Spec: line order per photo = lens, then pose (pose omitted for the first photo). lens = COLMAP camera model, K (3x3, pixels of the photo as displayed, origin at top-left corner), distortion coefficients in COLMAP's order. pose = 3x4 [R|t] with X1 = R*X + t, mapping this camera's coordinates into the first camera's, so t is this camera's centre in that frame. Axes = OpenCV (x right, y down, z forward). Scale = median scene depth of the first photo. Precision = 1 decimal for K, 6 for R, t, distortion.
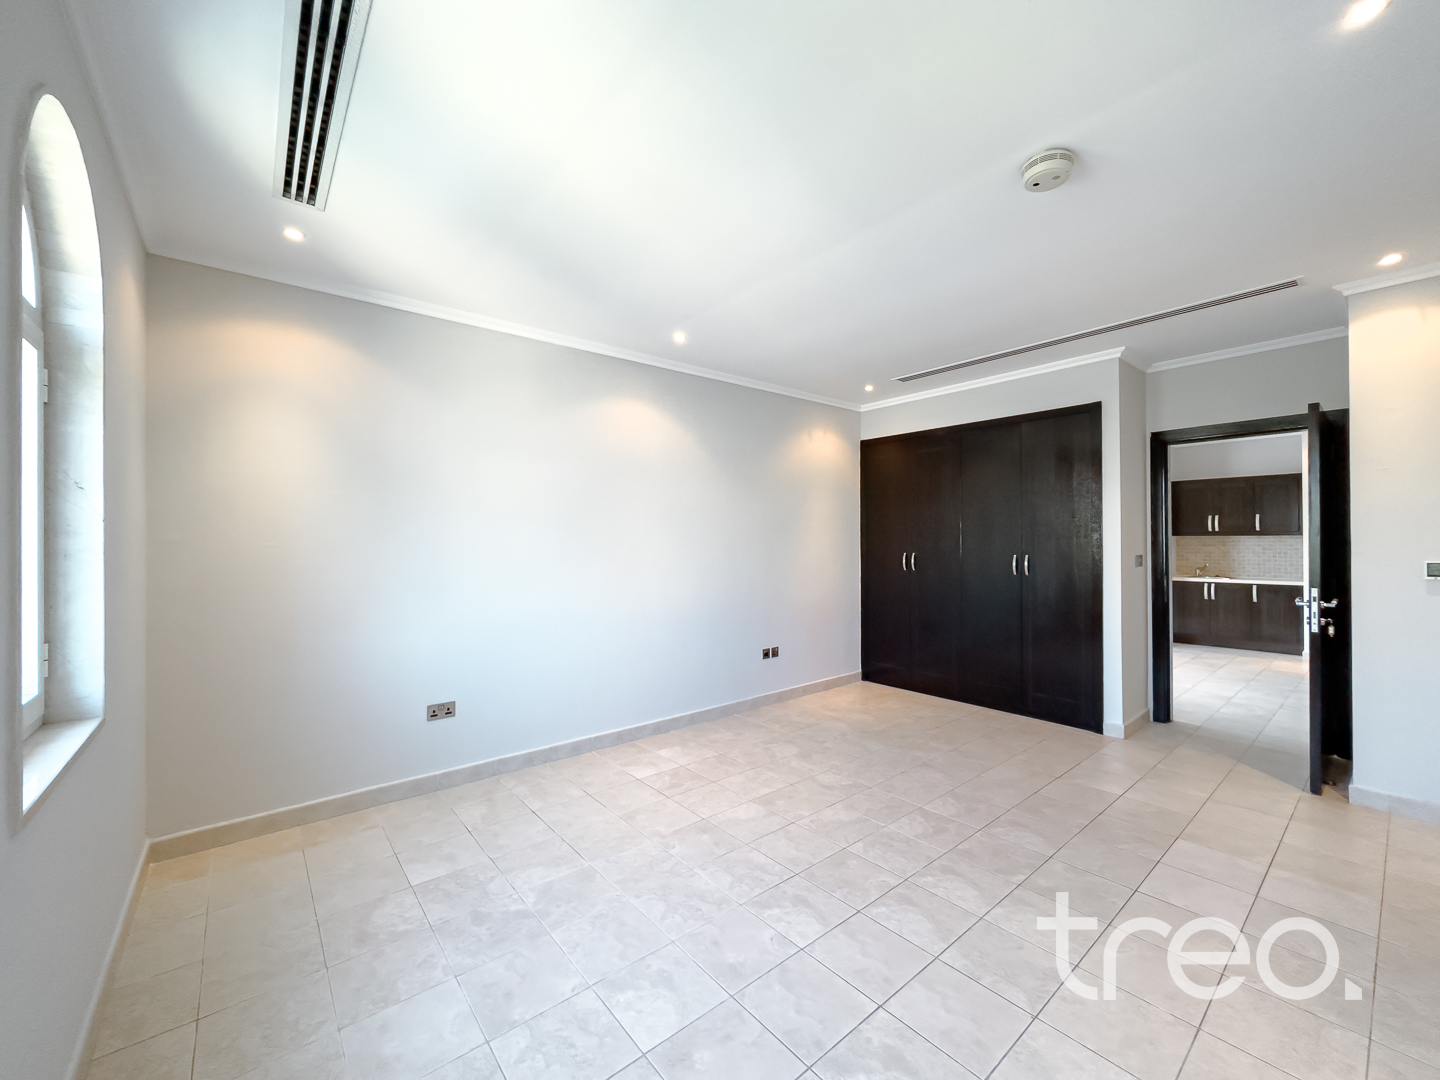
lens RADIAL K [[590.8, 0, 717.0], [0, 590.8, 534.8], [0, 0, 1]] dist [0.001257, 0.000256]
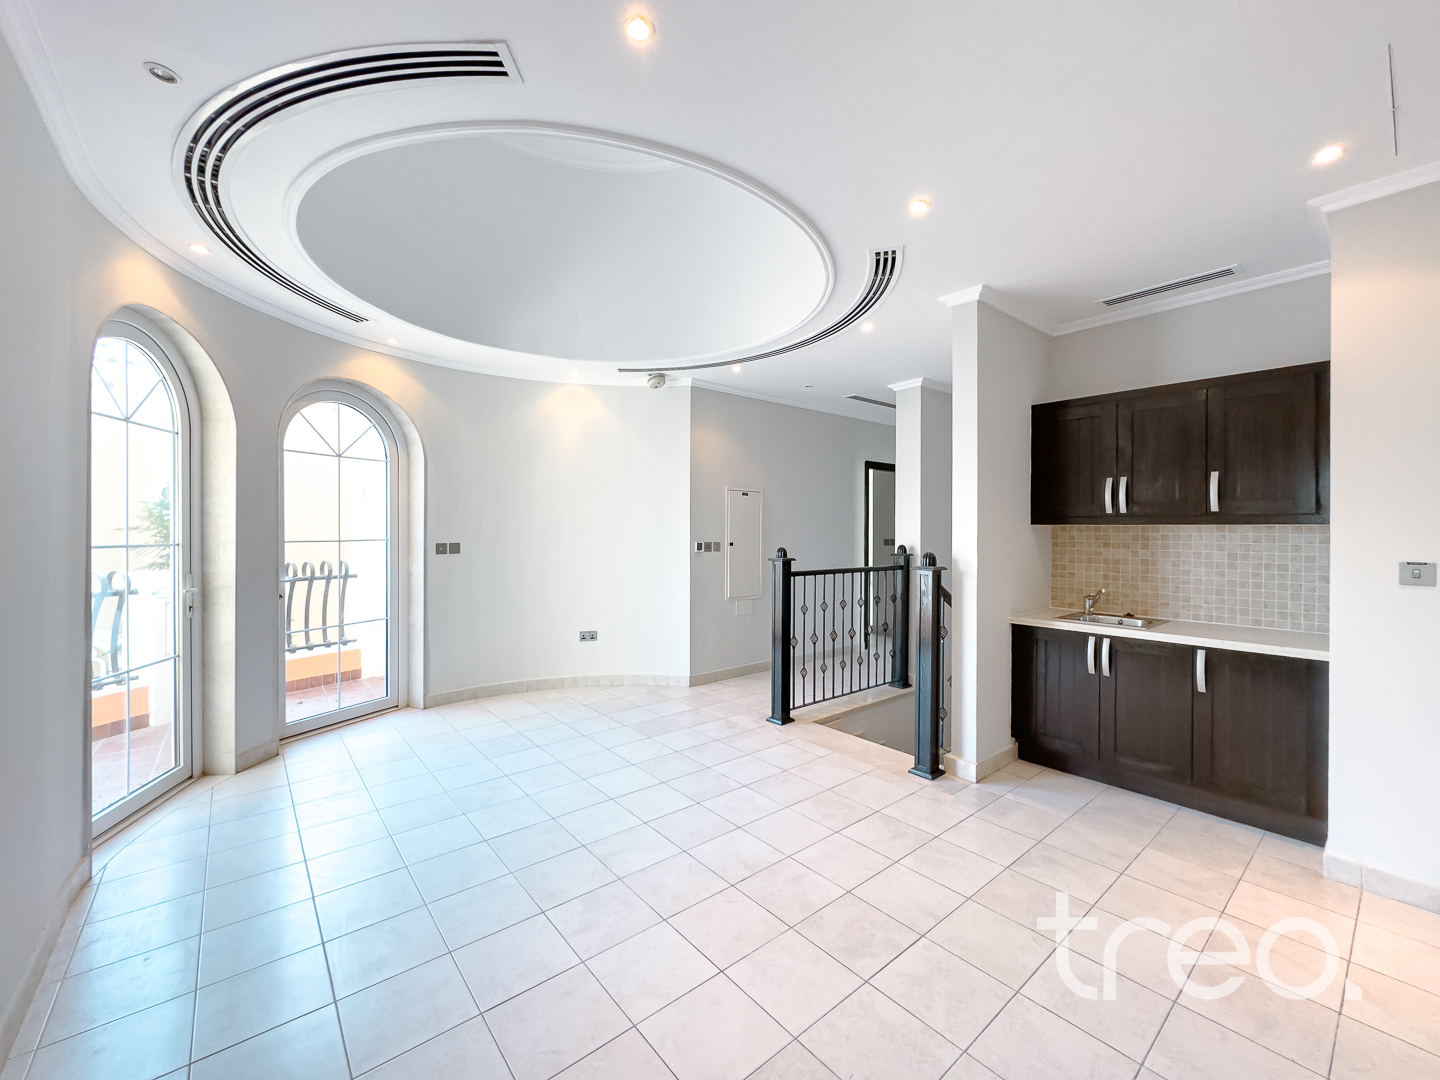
lens RADIAL K [[585.7, 0, 720.0], [0, 585.7, 540.0], [0, 0, 1]] dist [-0.000964, -0.000190]
pose [[0.999743, 0.010002, 0.020322, 0.549746], [-0.010486, 0.999660, 0.023857, 0.005878], [-0.020077, -0.024064, 0.999509, 0.586827]]
